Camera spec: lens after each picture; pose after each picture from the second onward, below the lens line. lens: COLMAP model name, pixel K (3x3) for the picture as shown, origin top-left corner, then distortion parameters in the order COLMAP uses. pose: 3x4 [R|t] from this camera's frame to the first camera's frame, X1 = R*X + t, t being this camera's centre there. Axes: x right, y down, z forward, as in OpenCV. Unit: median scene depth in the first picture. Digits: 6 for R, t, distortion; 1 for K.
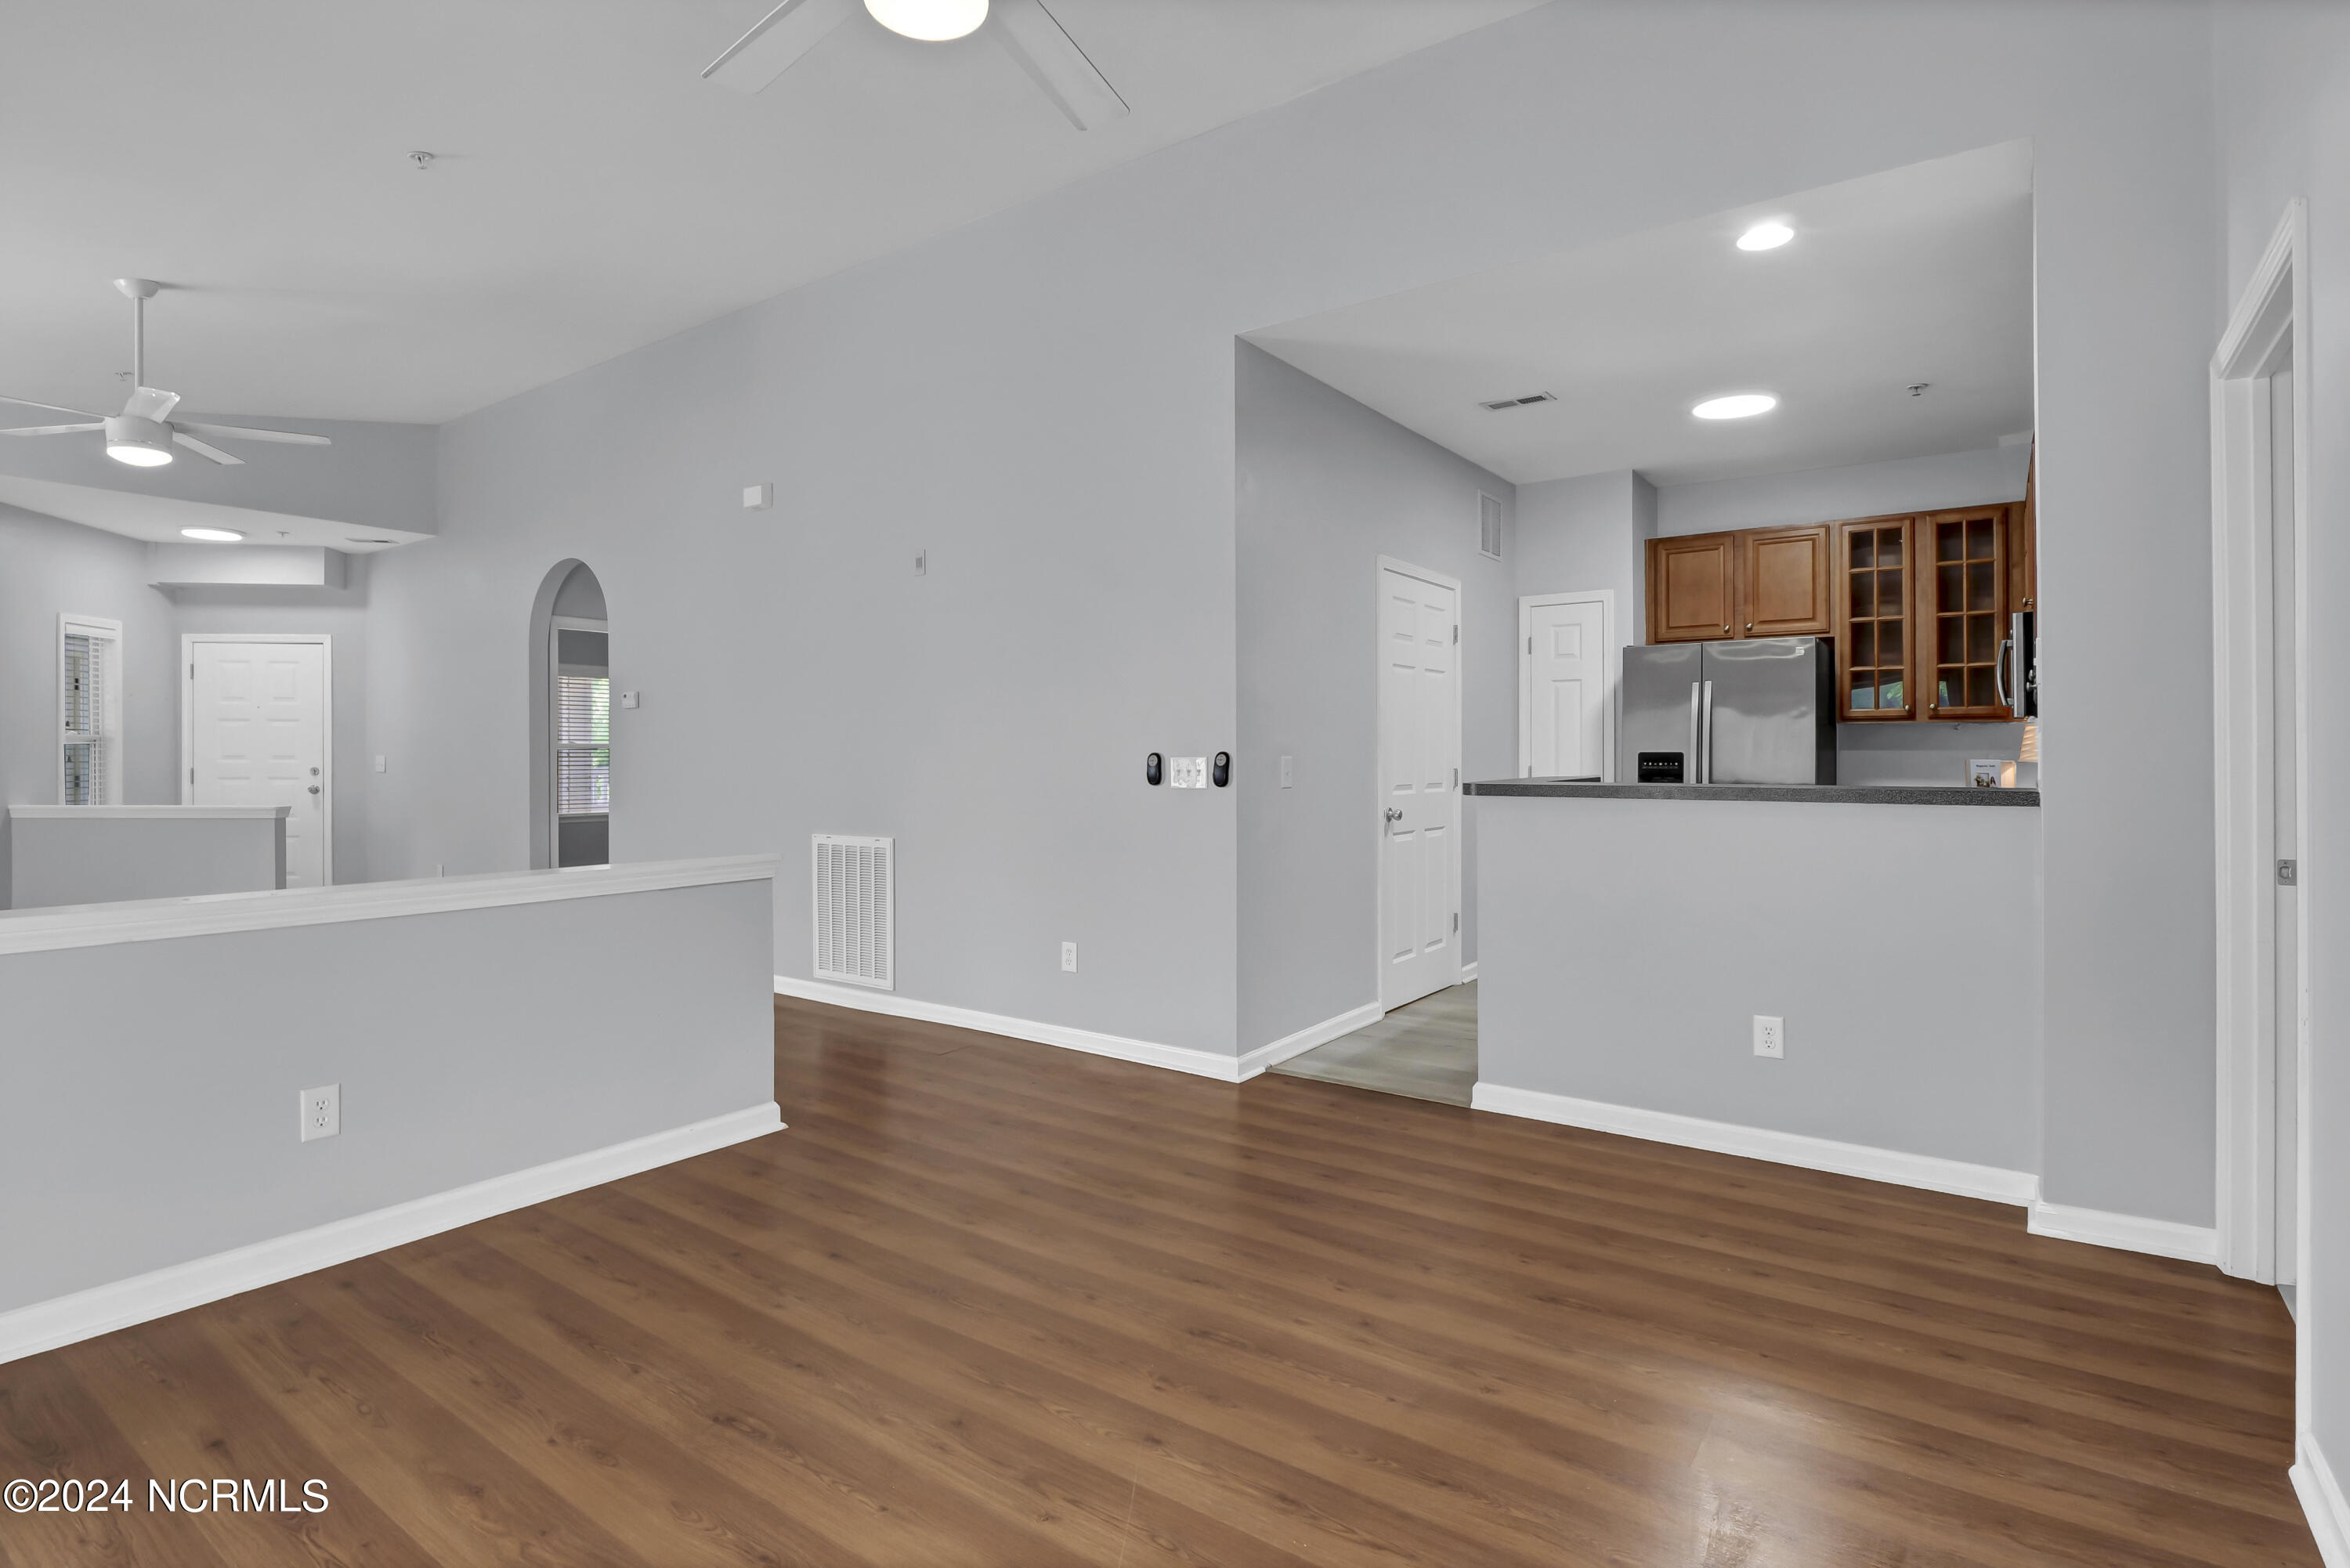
lens RADIAL K [[1171.1, 0, 1162.5], [0, 1171.1, 764.4], [0, 0, 1]] dist [-0.013611, -0.001942]
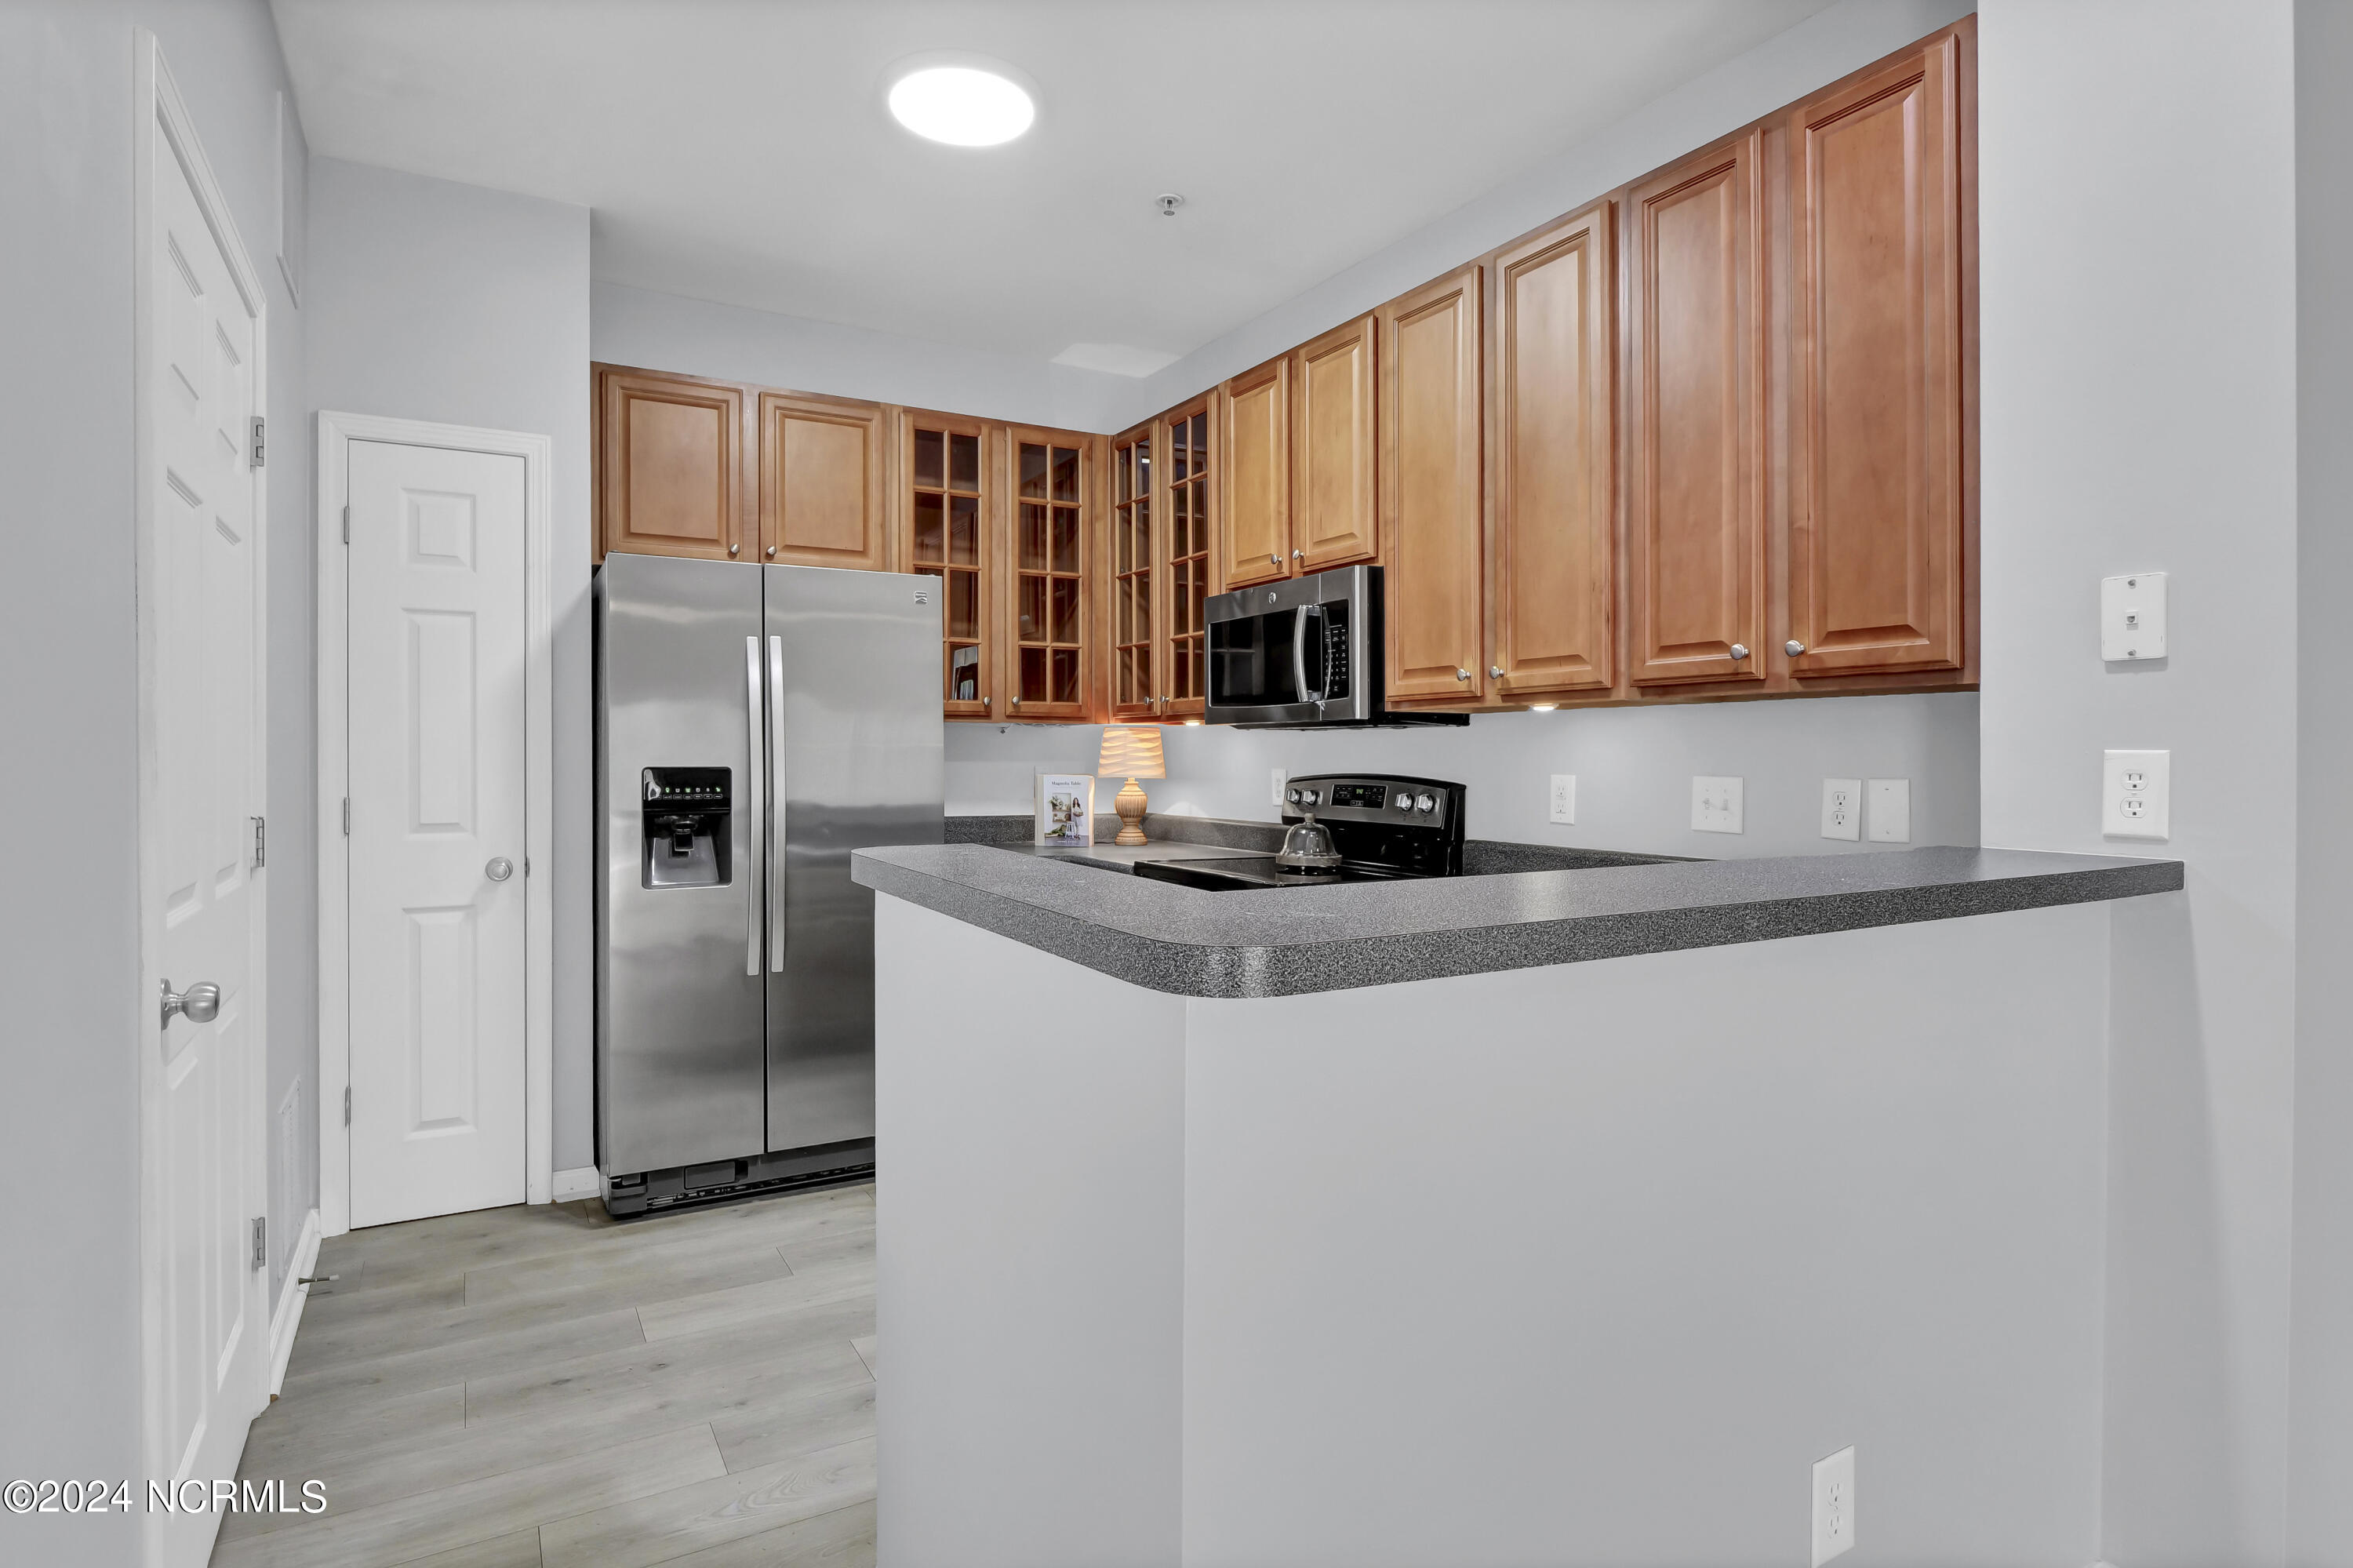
lens RADIAL K [[1237.9, 0, 1156.4], [0, 1237.9, 759.4], [0, 0, 1]] dist [-0.002261, -0.000537]
pose [[0.417596, 0.001467, 0.908632, 0.018561], [0.006438, 0.999969, -0.004573, -0.009907], [-0.908610, 0.007760, 0.417574, 0.596525]]
